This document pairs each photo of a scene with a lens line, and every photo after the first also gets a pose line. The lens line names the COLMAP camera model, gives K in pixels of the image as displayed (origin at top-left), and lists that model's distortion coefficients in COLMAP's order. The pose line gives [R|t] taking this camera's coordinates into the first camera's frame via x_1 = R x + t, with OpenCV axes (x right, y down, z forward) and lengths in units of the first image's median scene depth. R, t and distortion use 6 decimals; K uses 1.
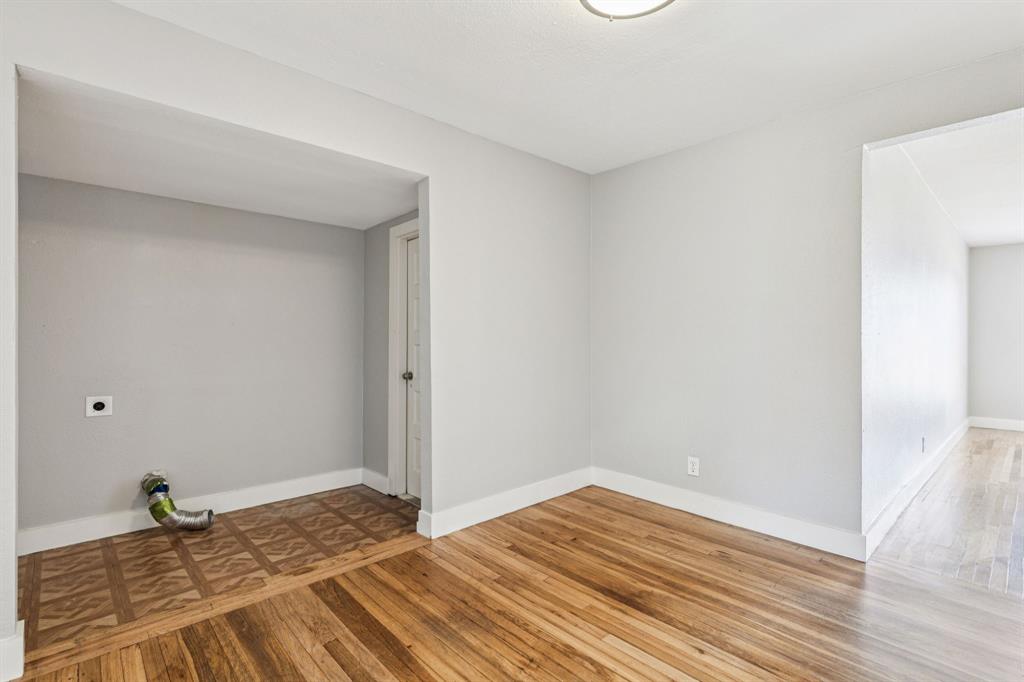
lens RADIAL K [[461.6, 0, 512.1], [0, 461.6, 342.9], [0, 0, 1]] dist [0.010447, -0.002243]
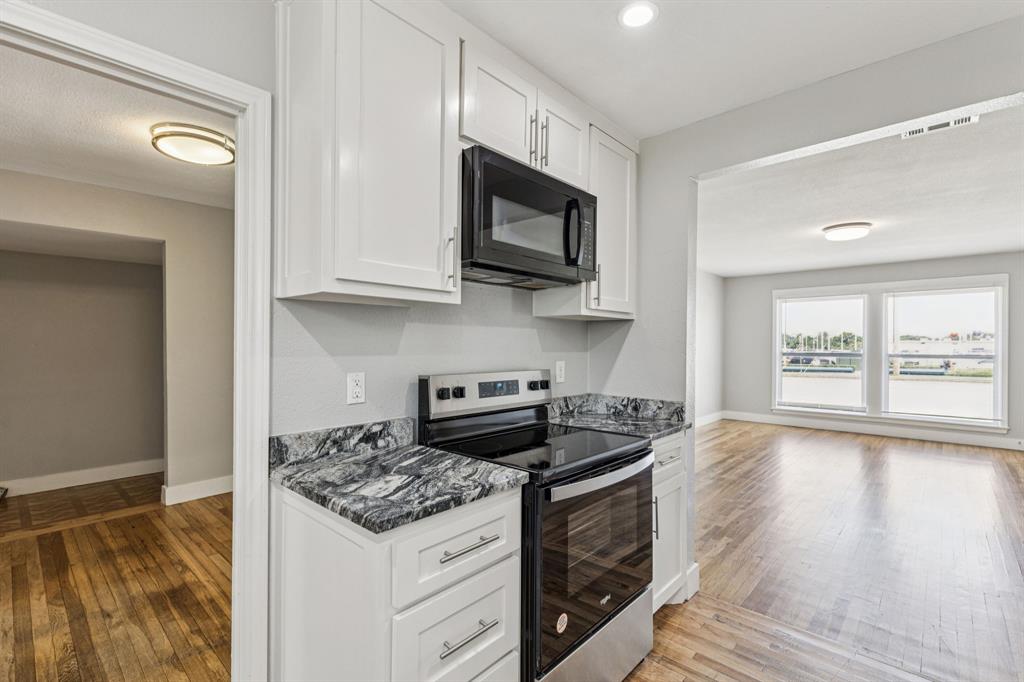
lens RADIAL K [[461.6, 0, 526.2], [0, 461.6, 338.2], [0, 0, 1]] dist [0.010447, -0.002243]
pose [[0.996699, 0.004011, 0.081090, 0.779433], [-0.003674, 0.999984, -0.004301, -0.069280], [-0.081105, 0.003988, 0.996698, -0.457355]]
